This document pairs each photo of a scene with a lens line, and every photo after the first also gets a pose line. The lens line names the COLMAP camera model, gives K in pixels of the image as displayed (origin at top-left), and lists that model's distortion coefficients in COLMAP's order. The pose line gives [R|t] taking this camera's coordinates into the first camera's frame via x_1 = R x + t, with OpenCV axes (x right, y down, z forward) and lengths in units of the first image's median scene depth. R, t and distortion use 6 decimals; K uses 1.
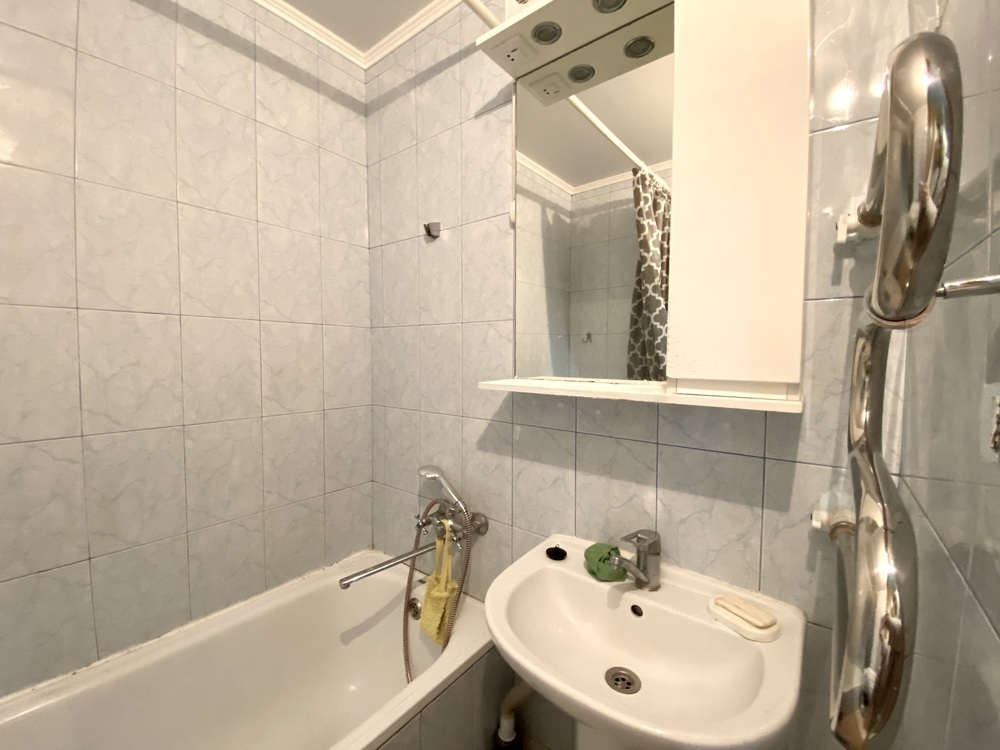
lens RADIAL K [[399.5, 0, 500.0], [0, 399.5, 375.0], [0, 0, 1]] dist [0.043590, -0.026588]
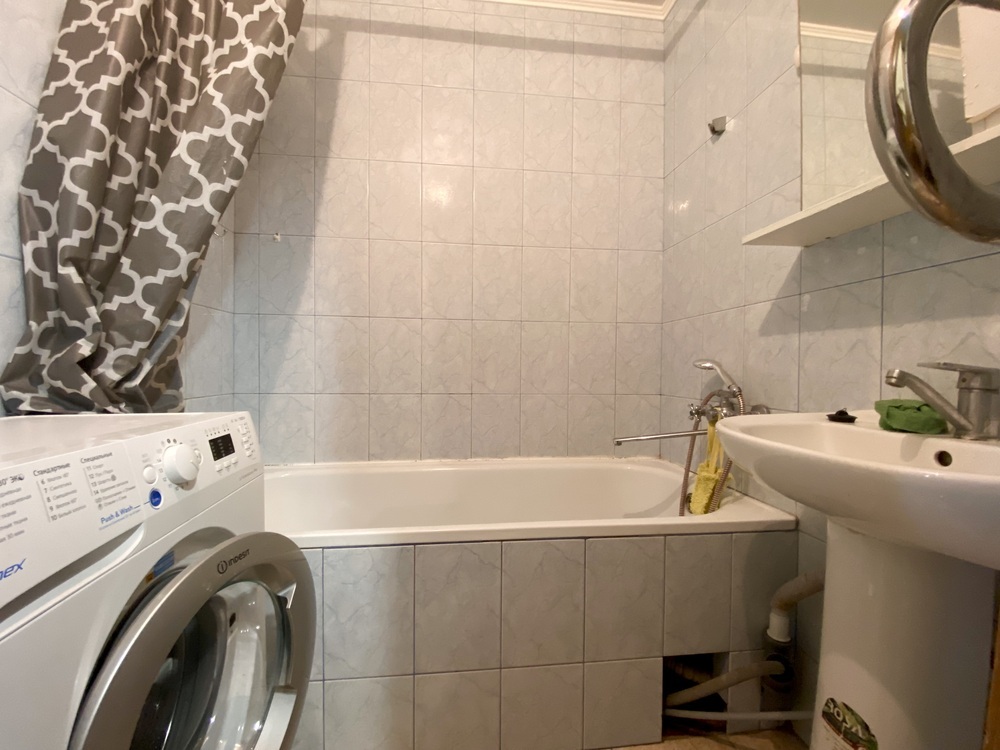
lens RADIAL K [[416.0, 0, 500.0], [0, 416.0, 375.0], [0, 0, 1]] dist [0.000324, -0.010935]
pose [[0.703760, 0.007616, -0.710397, 0.194978], [-0.036940, 0.998982, -0.025886, 0.314996], [0.709477, 0.044460, 0.703325, -0.075395]]
